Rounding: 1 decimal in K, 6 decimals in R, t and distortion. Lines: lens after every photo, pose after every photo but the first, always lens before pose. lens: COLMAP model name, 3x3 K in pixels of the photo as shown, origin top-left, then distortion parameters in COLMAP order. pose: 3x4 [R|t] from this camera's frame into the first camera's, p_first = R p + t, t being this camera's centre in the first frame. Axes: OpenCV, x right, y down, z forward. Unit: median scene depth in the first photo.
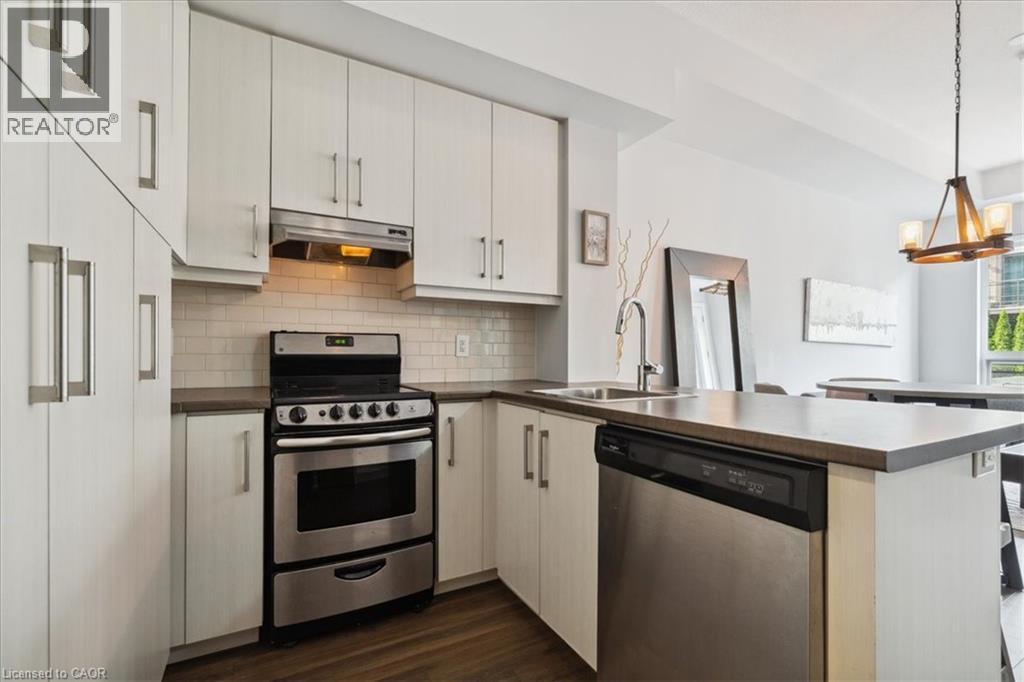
lens RADIAL K [[428.8, 0, 492.0], [0, 428.8, 353.9], [0, 0, 1]] dist [0.000723, -0.000657]
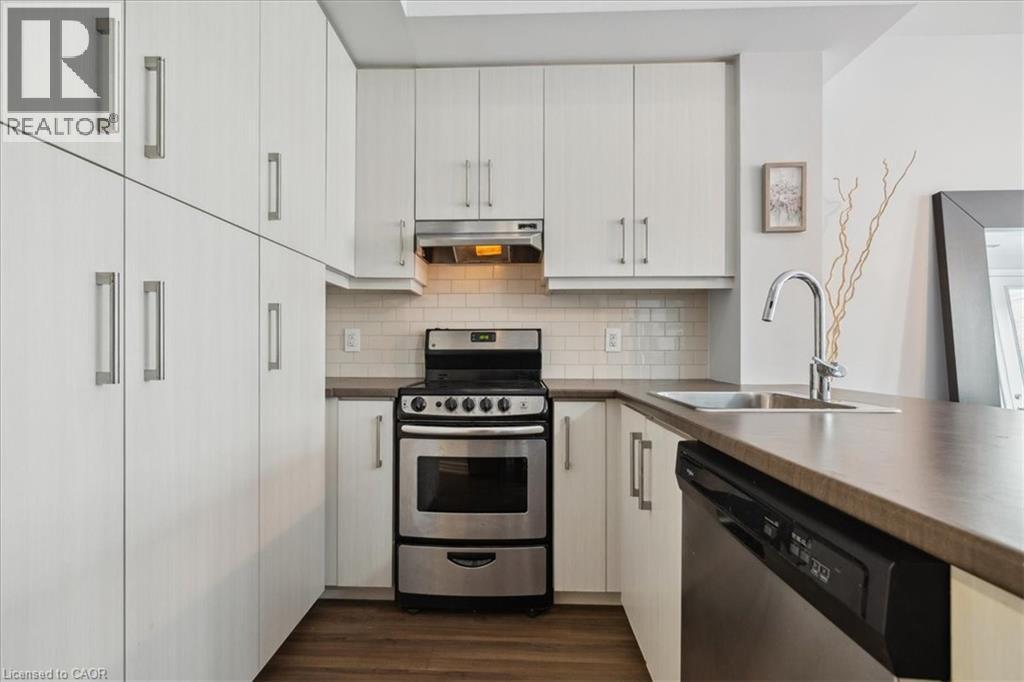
lens RADIAL K [[428.8, 0, 506.1], [0, 428.8, 347.5], [0, 0, 1]] dist [0.000723, -0.000657]
pose [[0.877134, -0.004936, -0.480221, 0.238606], [0.002857, 0.999983, -0.005061, 0.001445], [0.480238, 0.003067, 0.877133, 0.121307]]
